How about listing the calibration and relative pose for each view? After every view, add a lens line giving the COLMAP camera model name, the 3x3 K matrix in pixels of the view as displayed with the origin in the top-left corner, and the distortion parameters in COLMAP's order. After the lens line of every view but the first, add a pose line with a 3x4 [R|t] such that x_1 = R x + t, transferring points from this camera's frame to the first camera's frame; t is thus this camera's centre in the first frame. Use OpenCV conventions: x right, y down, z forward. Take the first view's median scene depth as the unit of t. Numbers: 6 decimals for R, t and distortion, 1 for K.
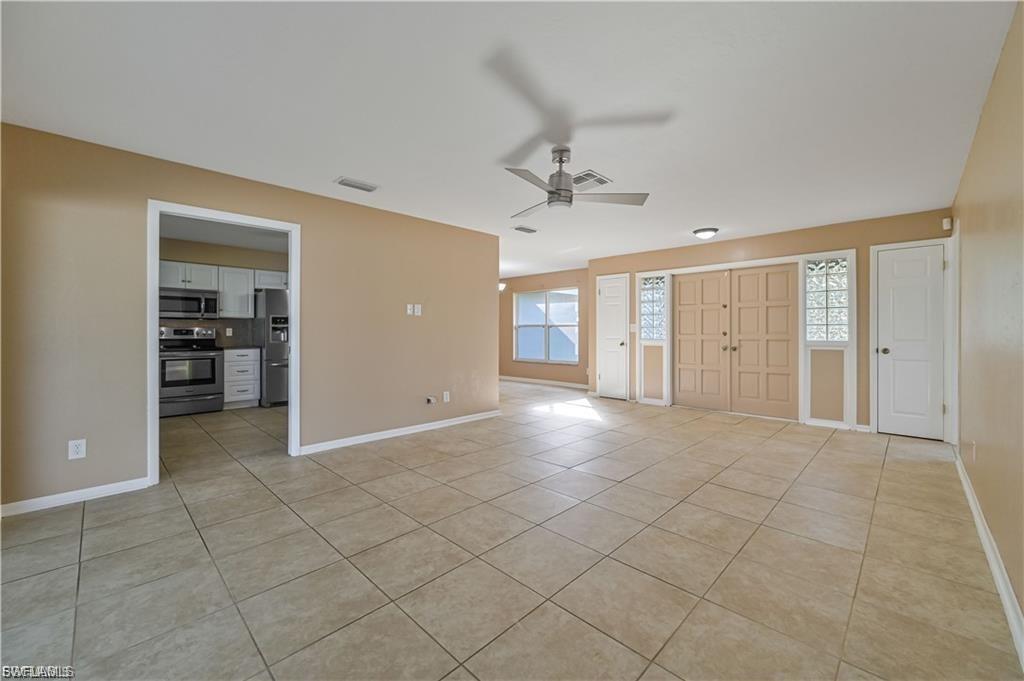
lens RADIAL K [[405.5, 0, 517.3], [0, 405.5, 333.0], [0, 0, 1]] dist [-0.002127, -0.000450]
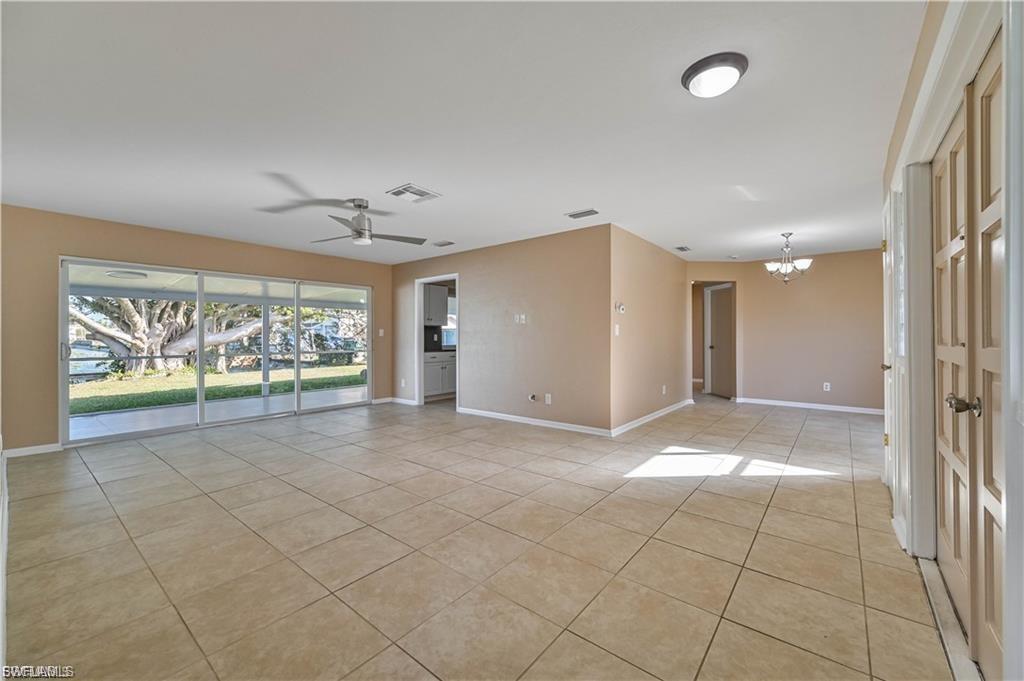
lens RADIAL K [[405.5, 0, 516.2], [0, 405.5, 339.3], [0, 0, 1]] dist [-0.002127, -0.000450]
pose [[0.099514, 0.006651, -0.995014, 0.937614], [0.000584, 0.999977, 0.006742, -0.005010], [0.995036, -0.001252, 0.099508, 0.881468]]
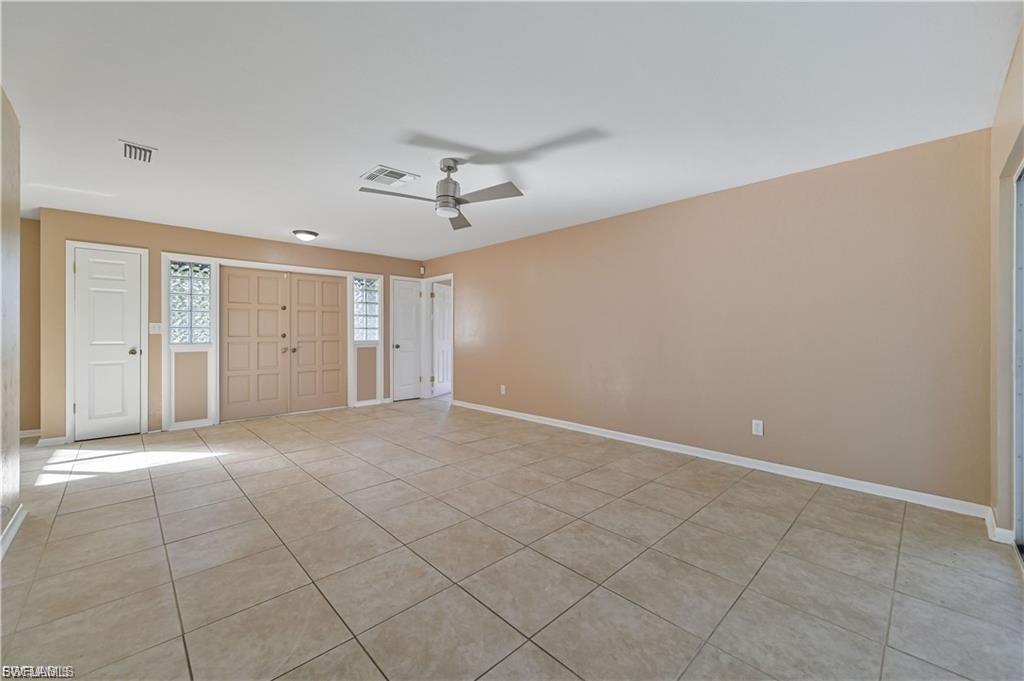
lens RADIAL K [[405.5, 0, 513.1], [0, 405.5, 335.5], [0, 0, 1]] dist [-0.002127, -0.000450]
pose [[0.034024, -0.004520, 0.999411, -0.591951], [0.002252, 0.999988, 0.004446, -0.002319], [-0.999418, 0.002099, 0.034033, 0.516367]]
